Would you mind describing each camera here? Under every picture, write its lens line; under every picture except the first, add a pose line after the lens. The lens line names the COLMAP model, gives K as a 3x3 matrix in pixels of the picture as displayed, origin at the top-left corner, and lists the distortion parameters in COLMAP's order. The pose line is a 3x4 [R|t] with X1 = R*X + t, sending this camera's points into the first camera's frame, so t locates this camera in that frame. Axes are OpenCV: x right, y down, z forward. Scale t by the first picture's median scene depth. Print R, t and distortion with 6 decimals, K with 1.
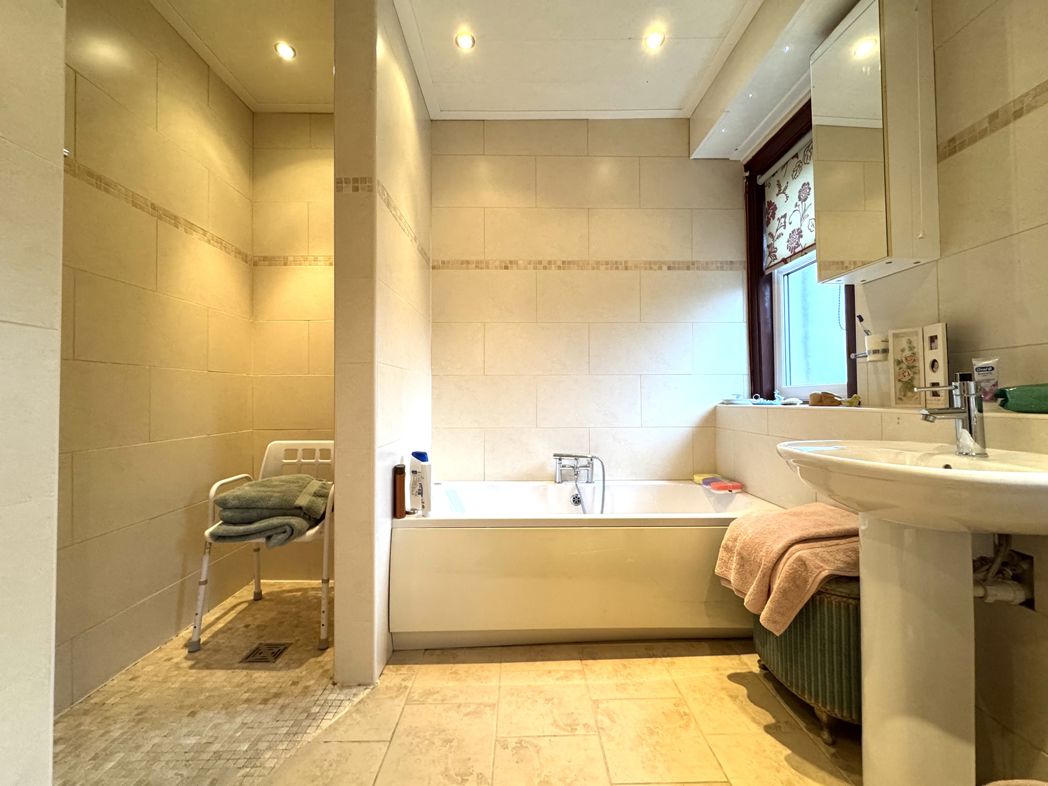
lens RADIAL K [[420.0, 0, 524.7], [0, 420.0, 393.0], [0, 0, 1]] dist [-0.002824, 0.000103]
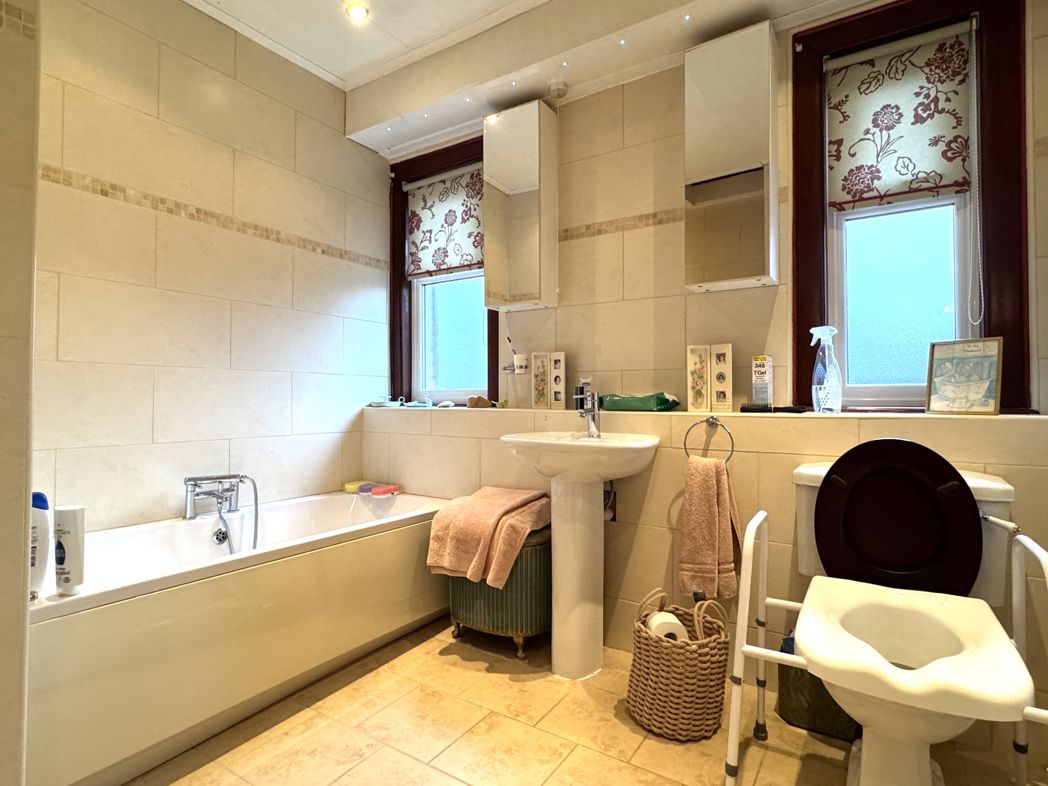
lens RADIAL K [[550.3, 0, 524.6], [0, 550.3, 392.8], [0, 0, 1]] dist [0.002767, 0.000292]
pose [[0.555348, 0.015246, 0.831479, -0.428202], [-0.016418, 0.999838, -0.007368, -0.002265], [-0.831456, -0.009559, 0.555508, 0.011447]]
